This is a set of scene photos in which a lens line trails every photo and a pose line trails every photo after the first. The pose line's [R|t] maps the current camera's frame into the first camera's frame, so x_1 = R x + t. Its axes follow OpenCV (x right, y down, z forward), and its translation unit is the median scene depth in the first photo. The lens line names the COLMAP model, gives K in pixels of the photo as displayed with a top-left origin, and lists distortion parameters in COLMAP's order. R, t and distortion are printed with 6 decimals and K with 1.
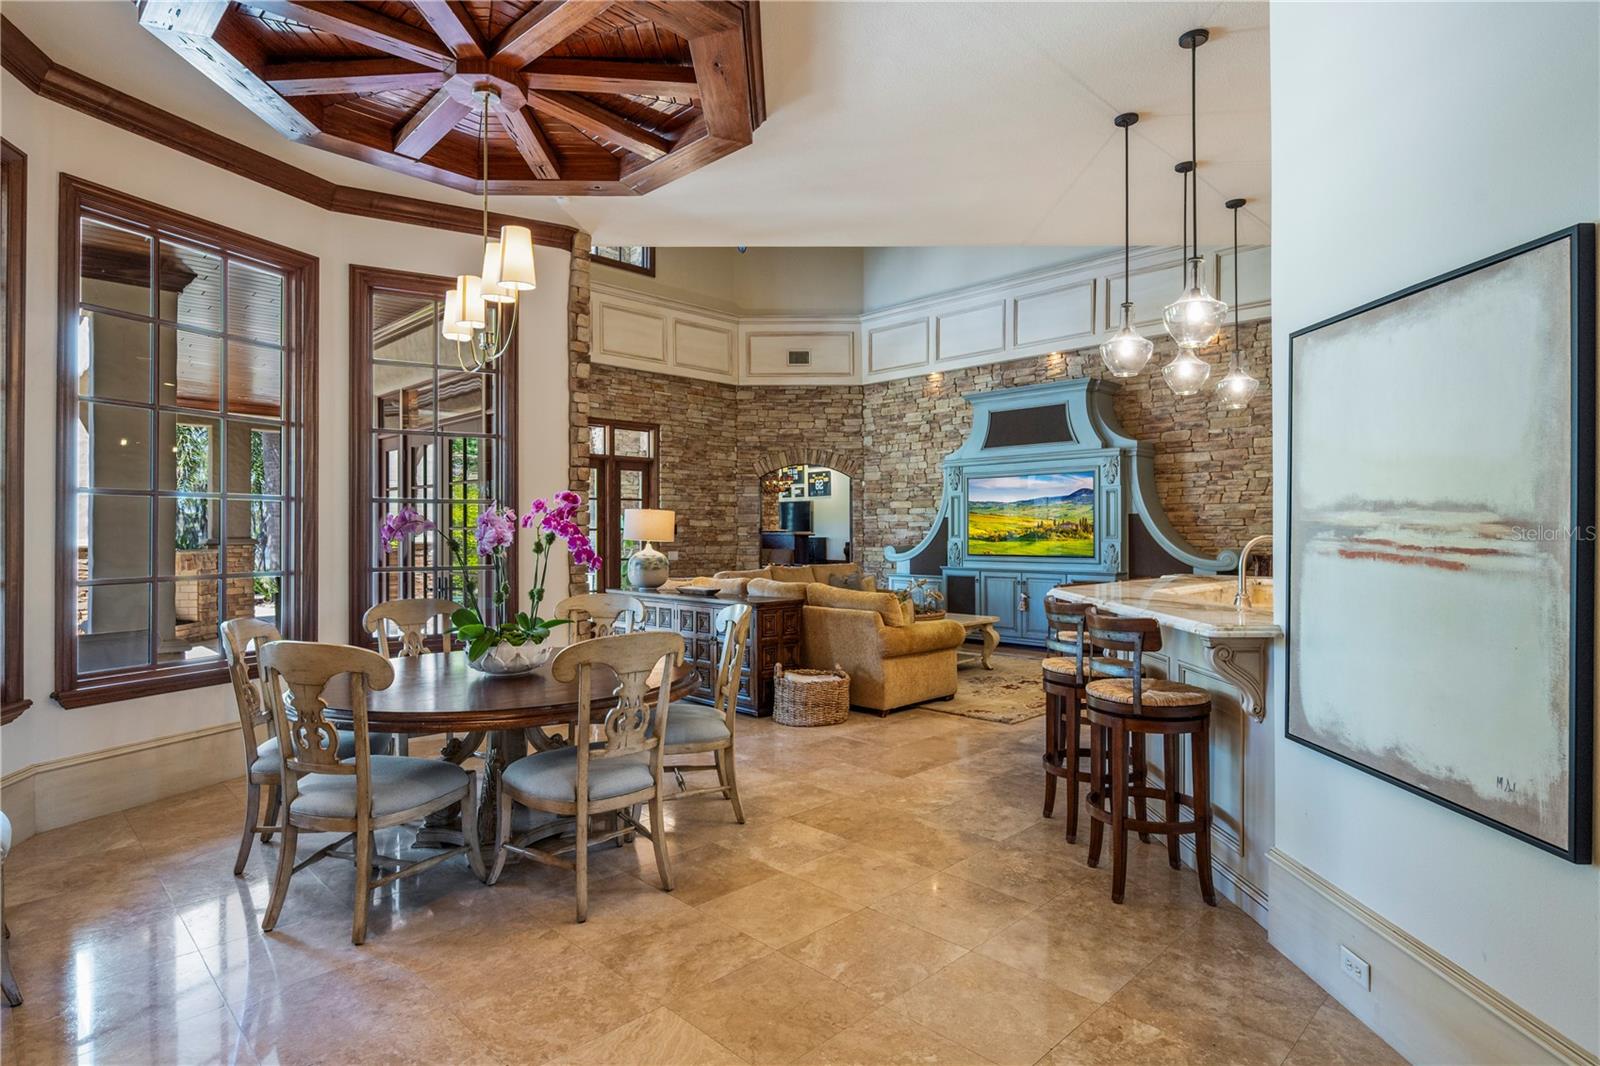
lens RADIAL K [[833.2, 0, 800.0], [0, 833.2, 533.0], [0, 0, 1]] dist [-0.005634, -0.000530]
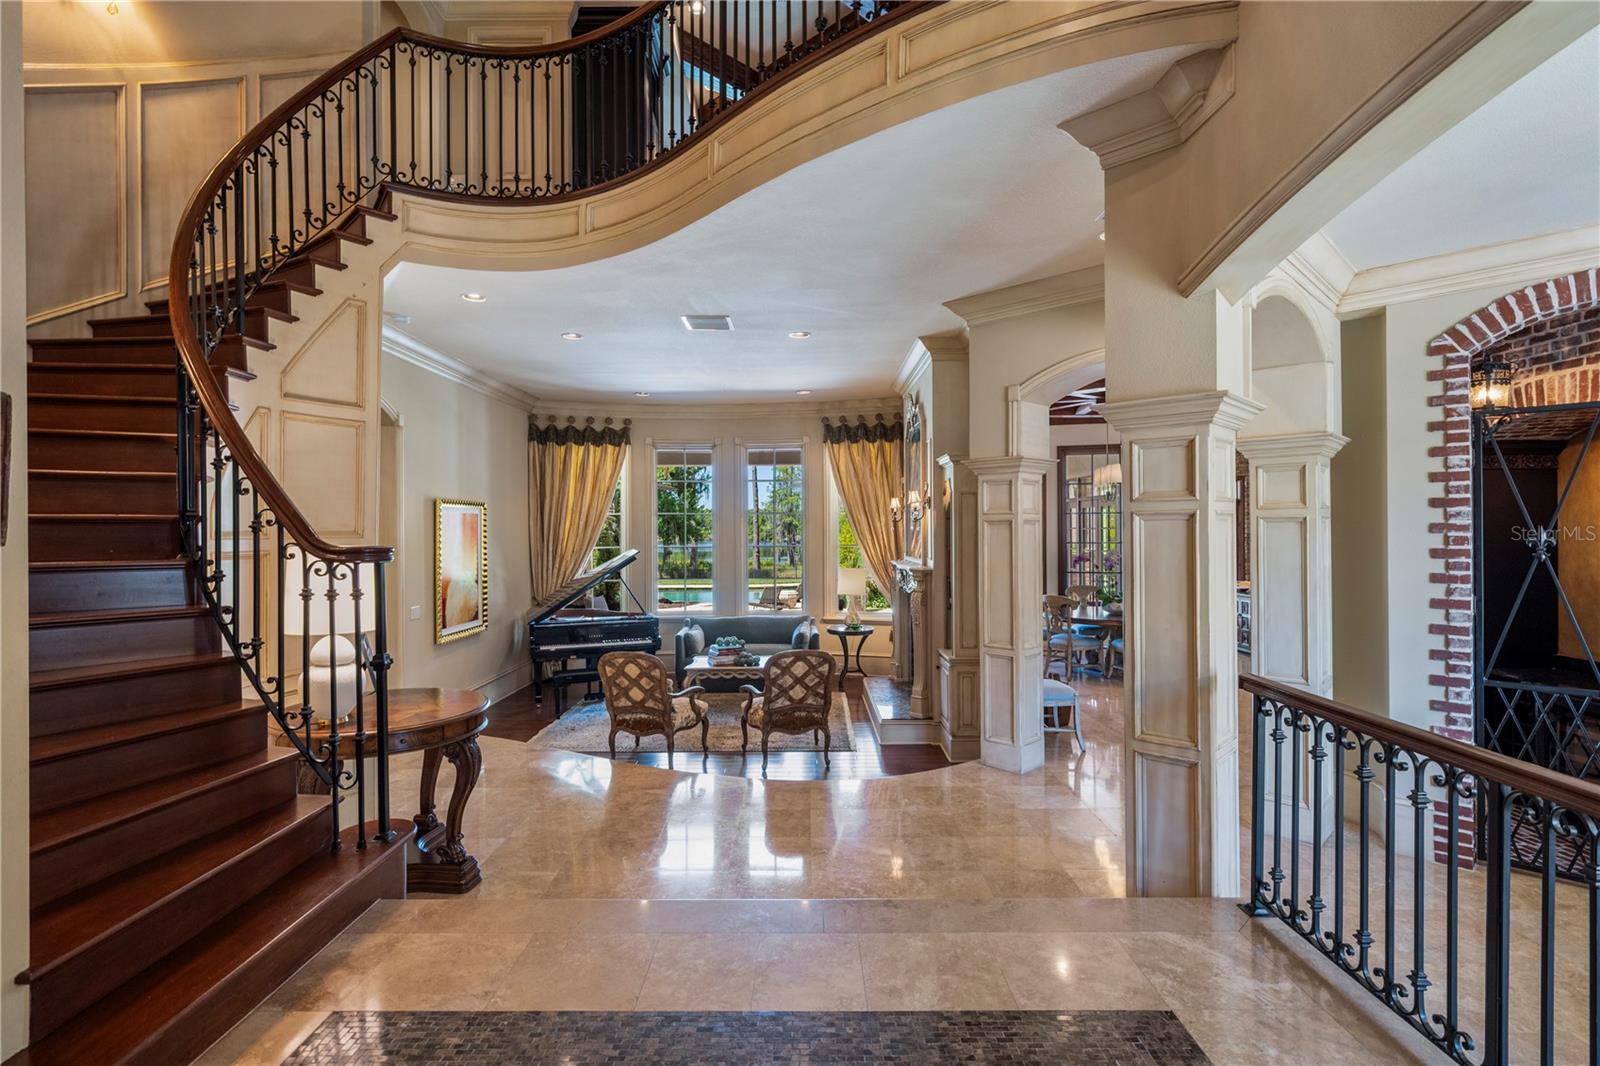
lens RADIAL K [[774.3, 0, 800.0], [0, 774.3, 533.0], [0, 0, 1]] dist [-0.000218, -0.000444]
pose [[0.707702, 0.000807, -0.706510, 0.256408], [0.003332, 0.999984, 0.004479, -0.040288], [0.706503, -0.005524, 0.707689, -0.555822]]
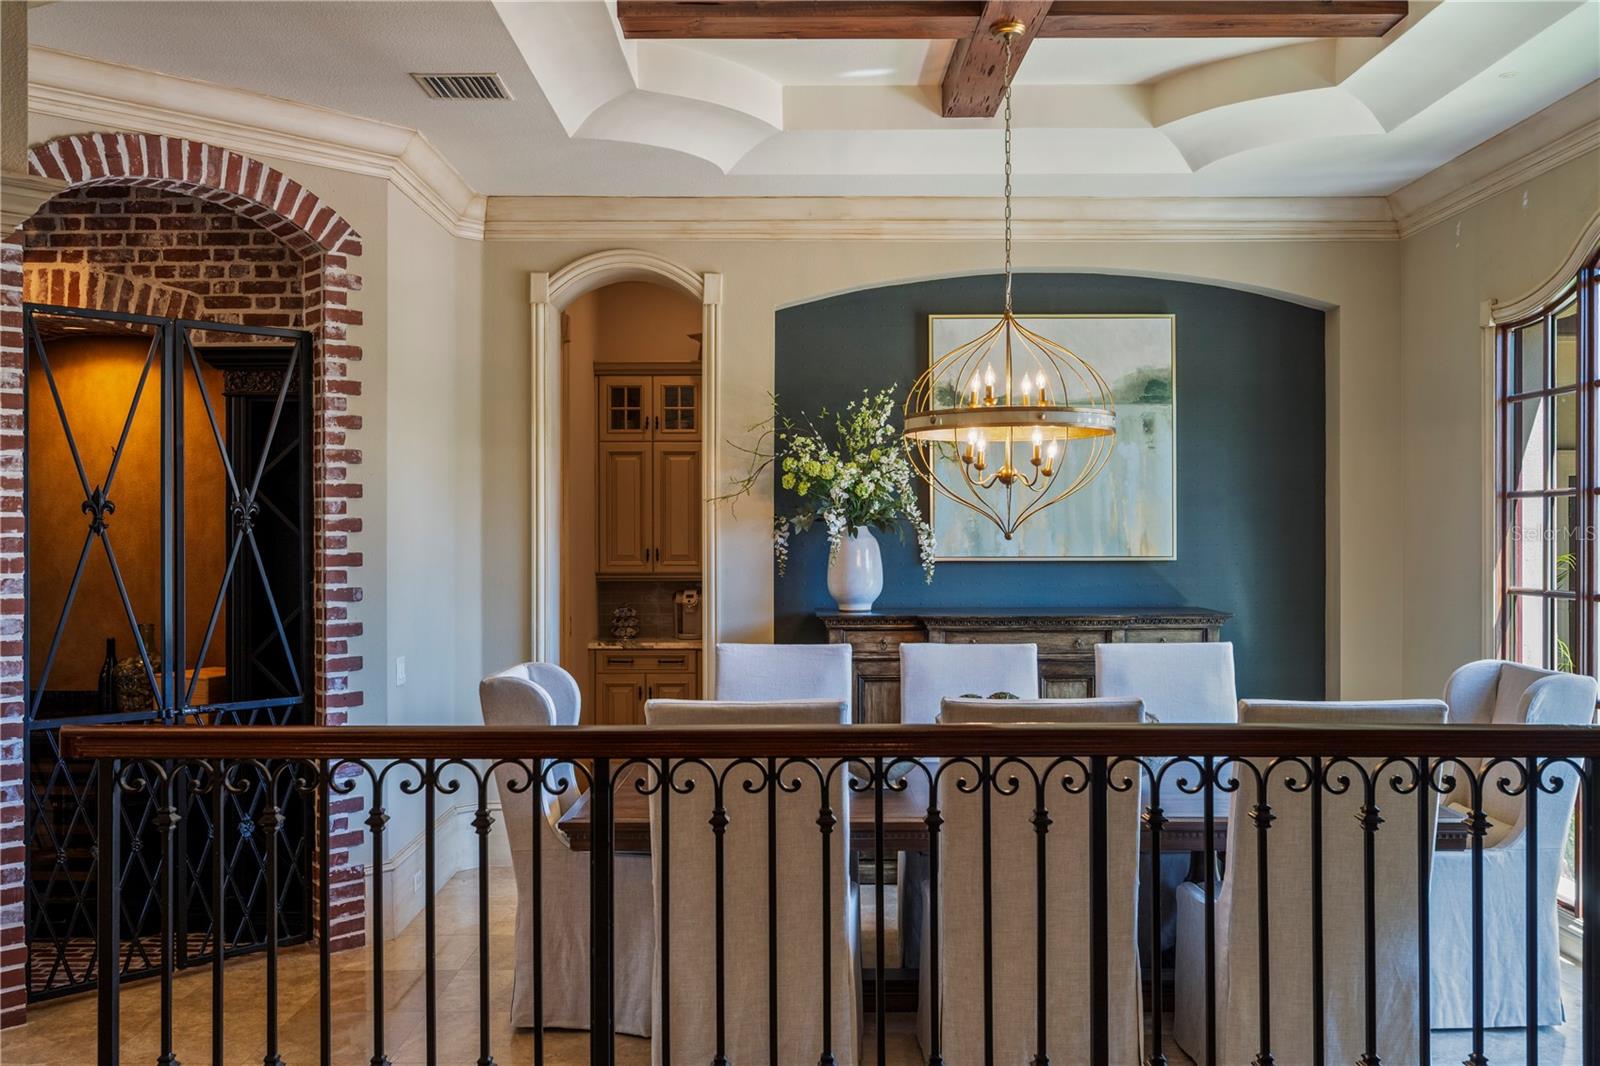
lens RADIAL K [[1372.7, 0, 796.2], [0, 1372.7, 528.8], [0, 0, 1]] dist [-0.003760, -0.002935]
pose [[0.704897, 0.001770, 0.709308, 0.088595], [-0.000080, 0.999997, -0.002416, -0.024935], [-0.709310, 0.001646, 0.704895, -0.526293]]
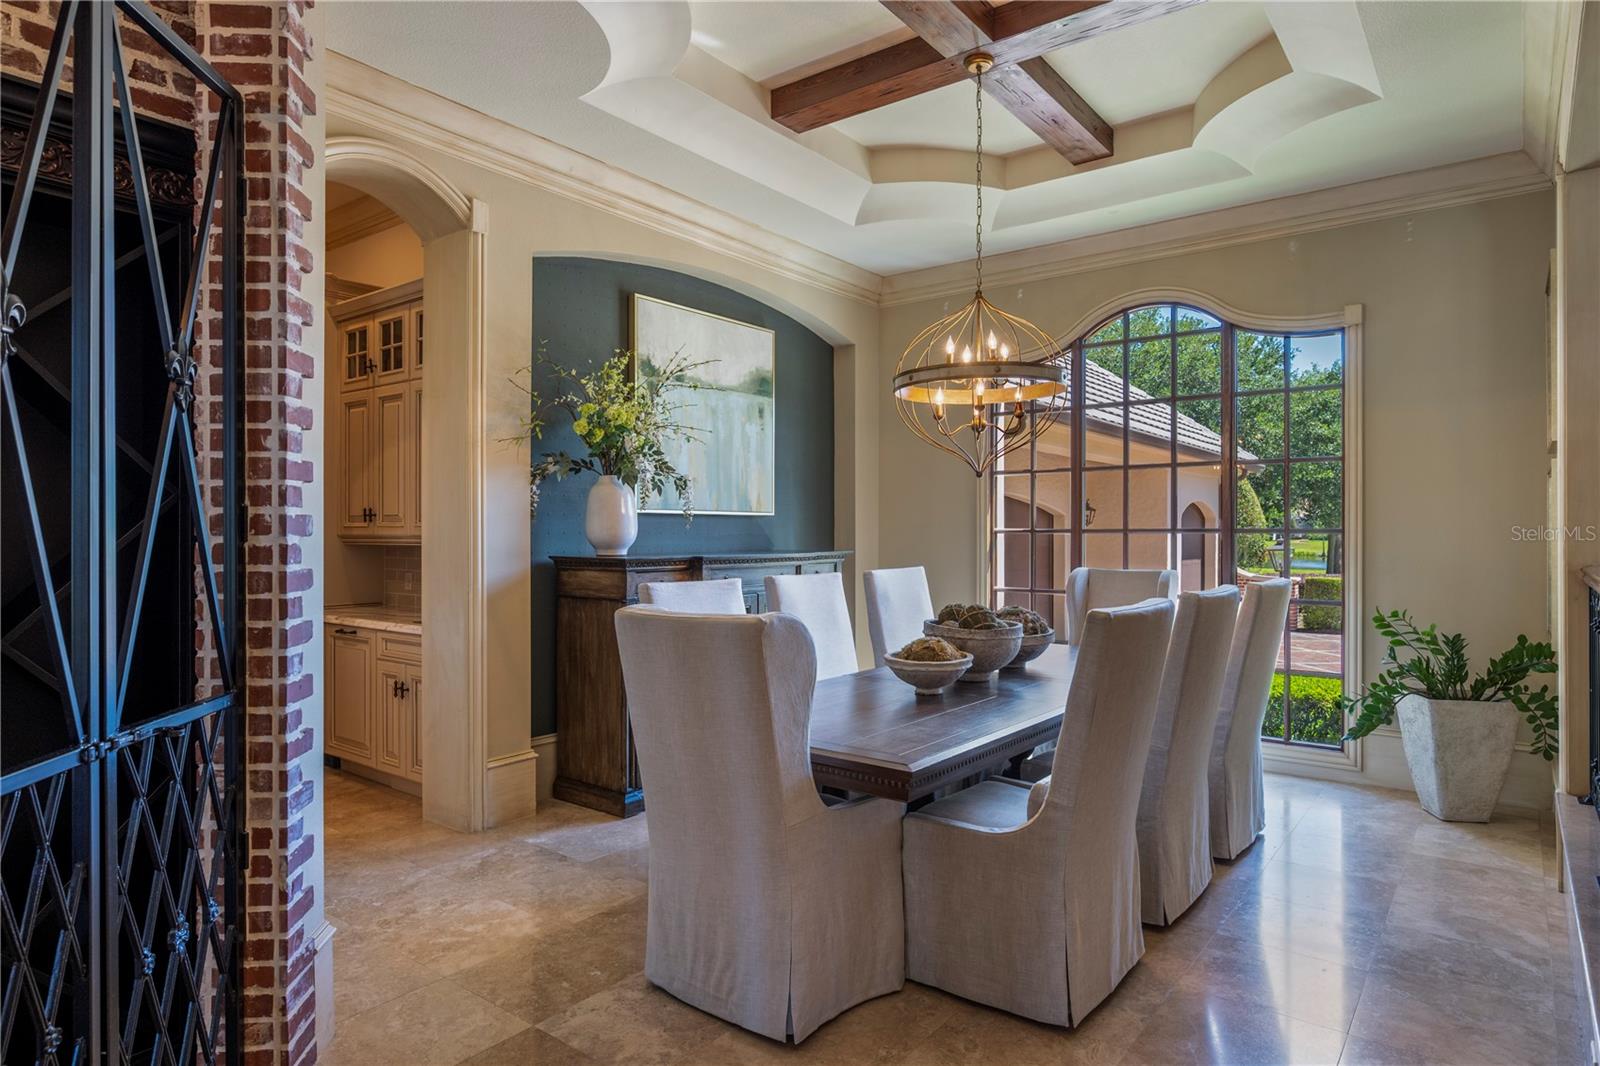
lens RADIAL K [[912.2, 0, 797.3], [0, 912.2, 535.8], [0, 0, 1]] dist [0.003665, 0.000409]
pose [[-0.127246, -0.001638, 0.991870, 0.100009], [0.000306, 0.999999, 0.001690, 0.000488], [-0.991871, 0.000518, -0.127246, -0.138248]]
